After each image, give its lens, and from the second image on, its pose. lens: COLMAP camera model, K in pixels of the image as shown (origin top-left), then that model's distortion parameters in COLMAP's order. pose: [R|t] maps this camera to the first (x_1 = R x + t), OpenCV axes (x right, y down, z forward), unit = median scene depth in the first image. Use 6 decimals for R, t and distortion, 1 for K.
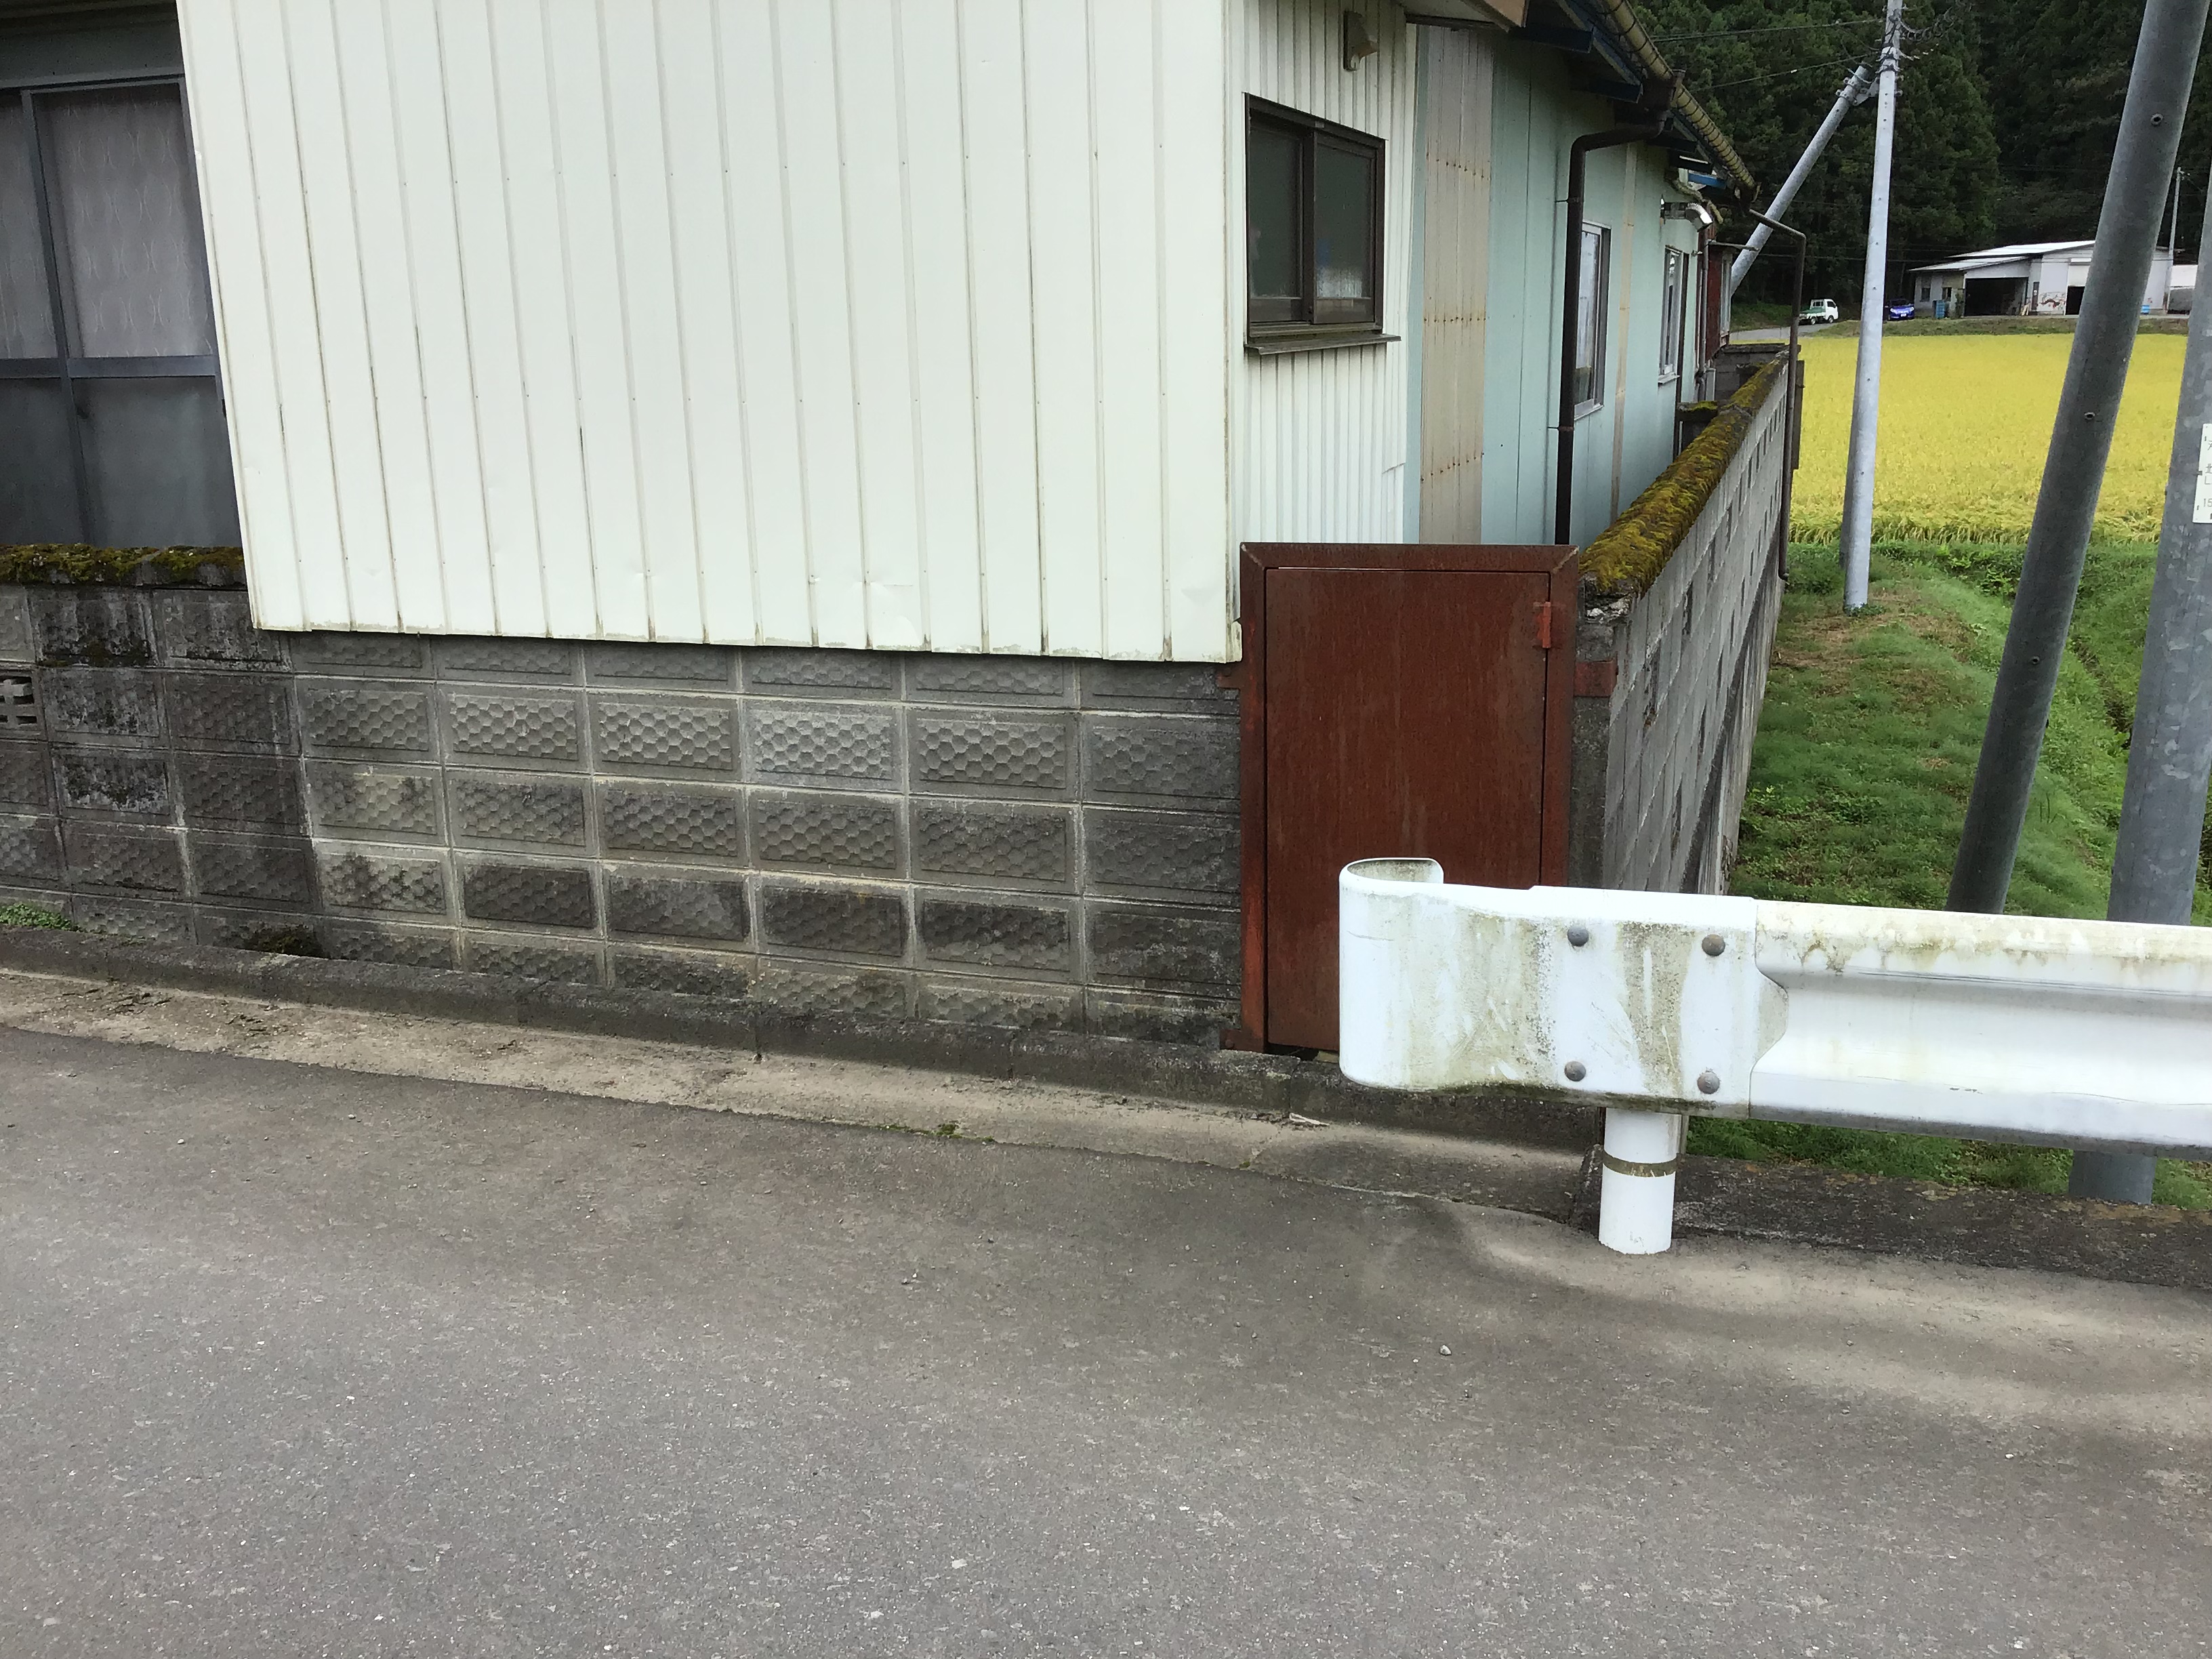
lens RADIAL K [[2041.3, 0, 1092.4], [0, 2041.3, 832.9], [0, 0, 1]] dist [0.143574, -0.320083]
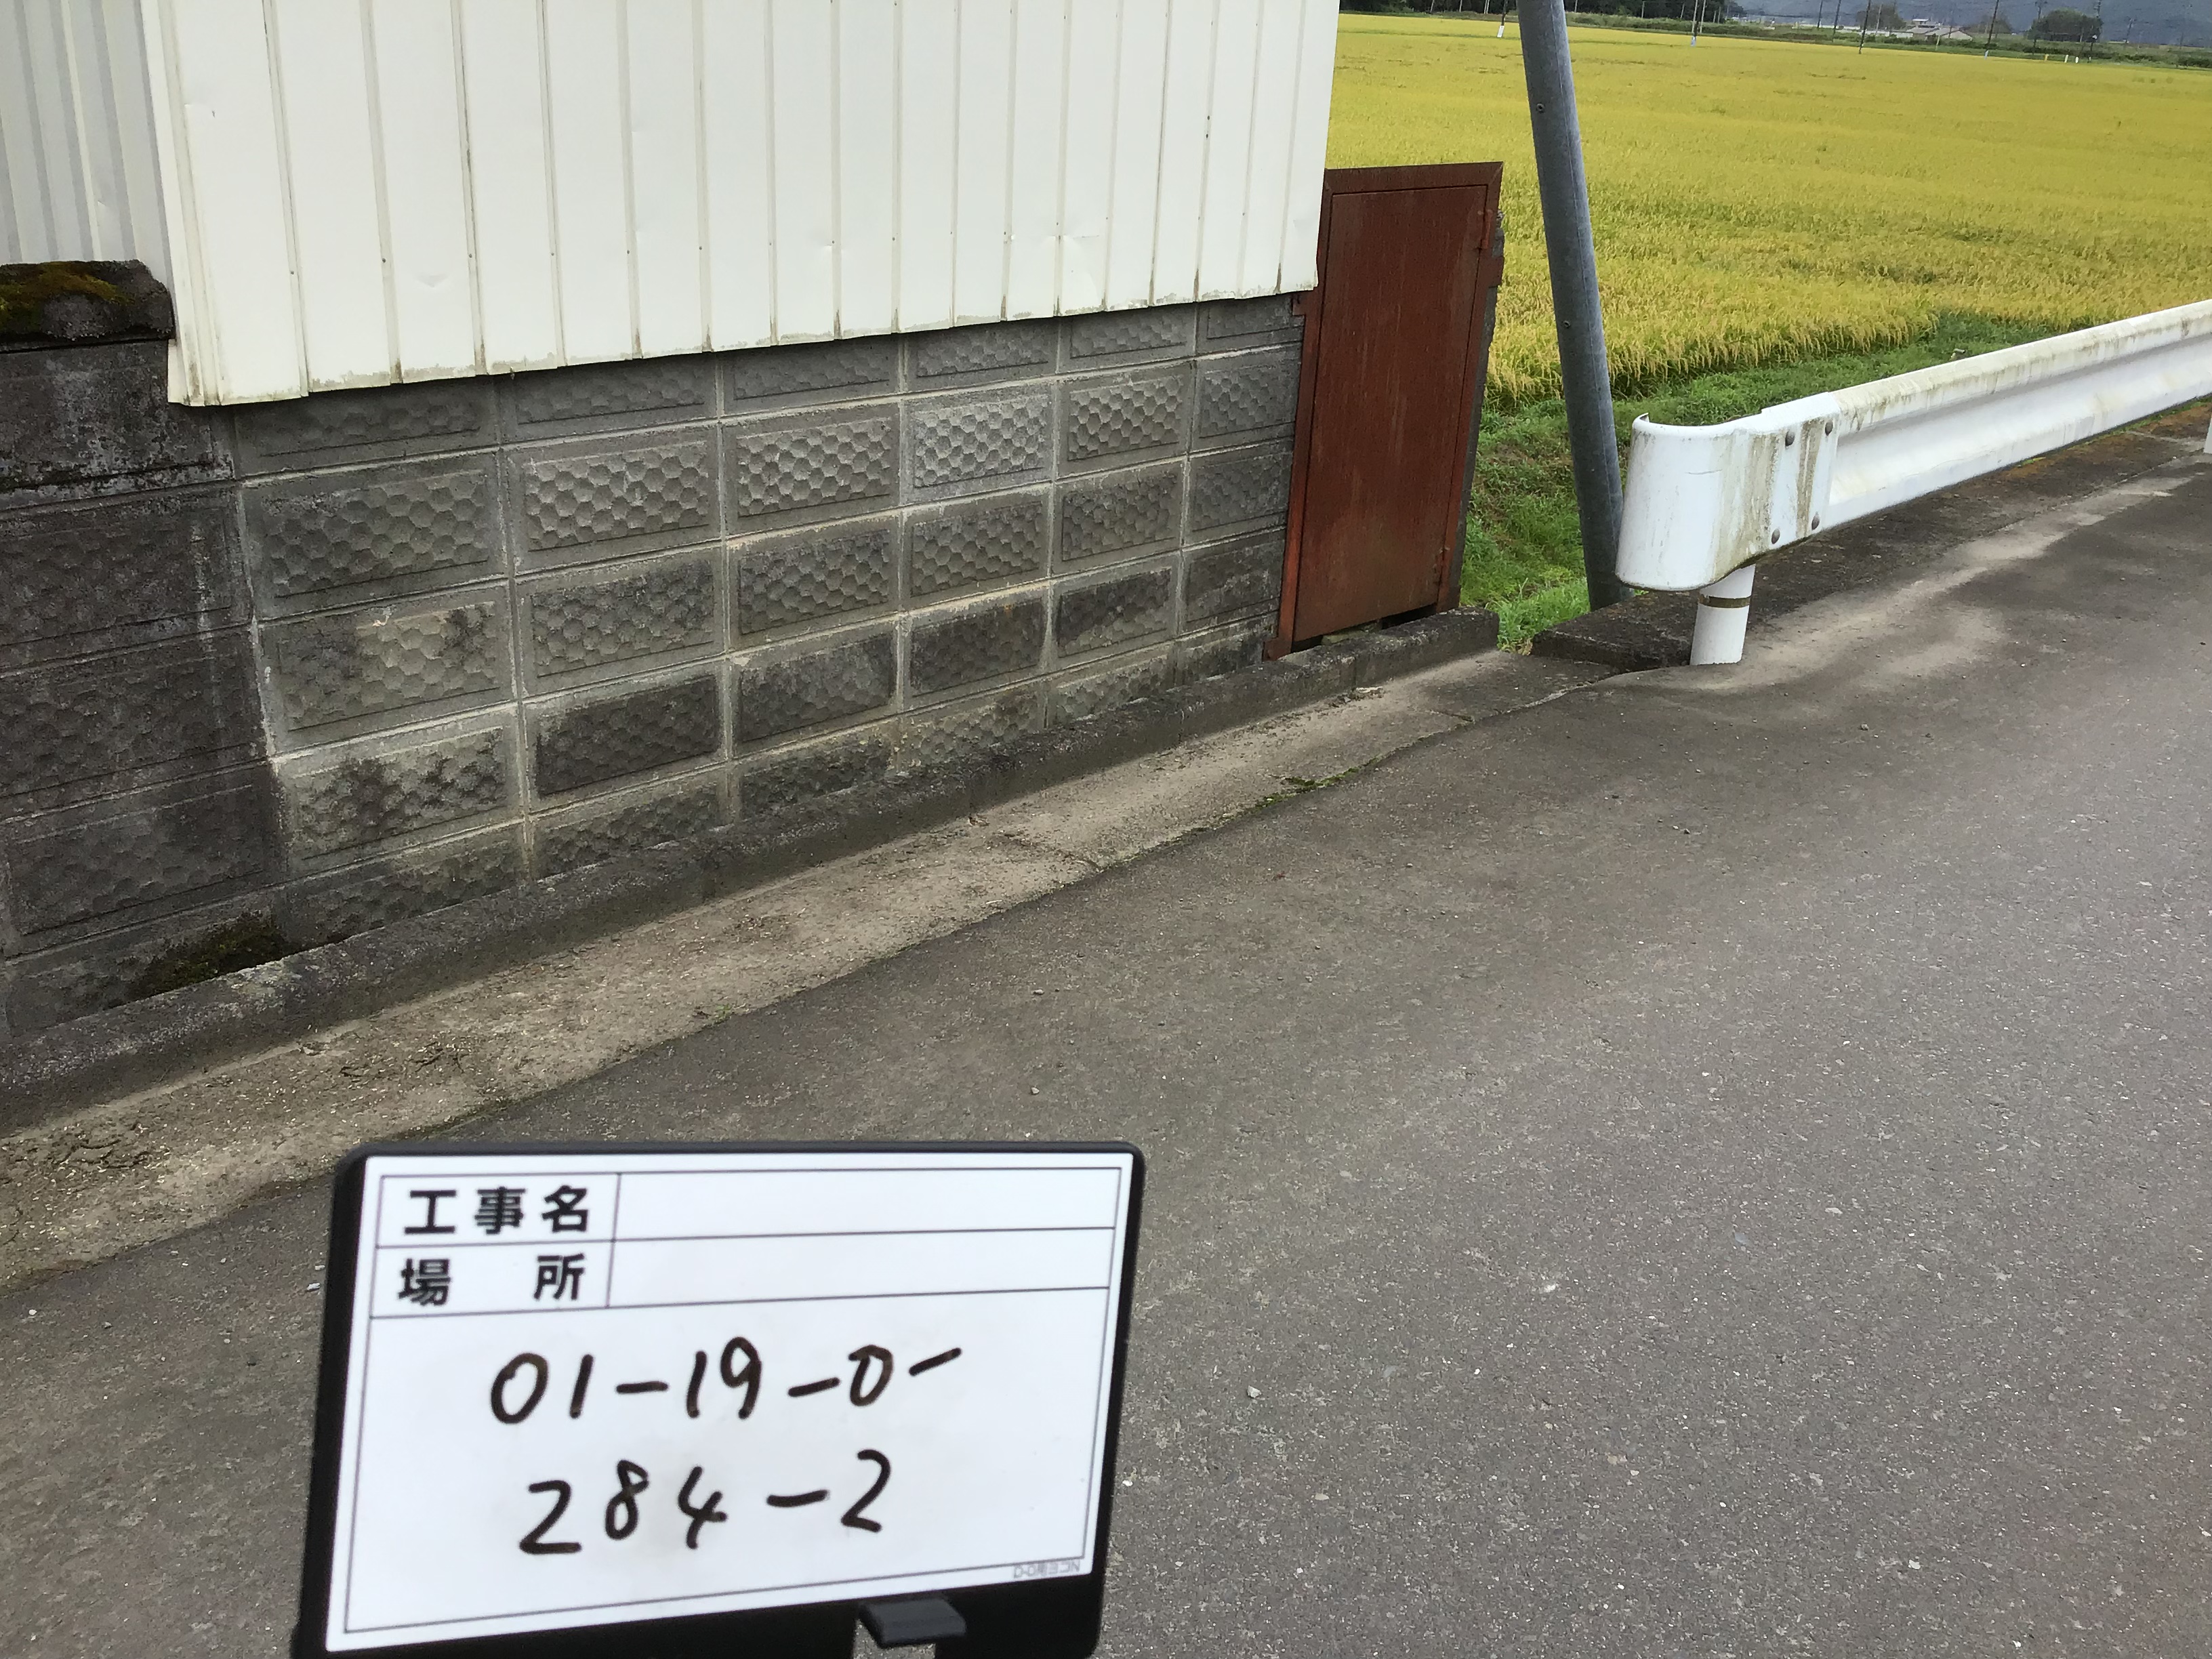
lens RADIAL K [[2041.3, 0, 1092.4], [0, 2041.3, 832.9], [0, 0, 1]] dist [0.143574, -0.320083]
pose [[0.371226, -0.310746, 0.875002, -0.841178], [0.162296, 0.949547, 0.268365, -0.101202], [-0.914249, 0.042385, 0.402930, 0.569037]]
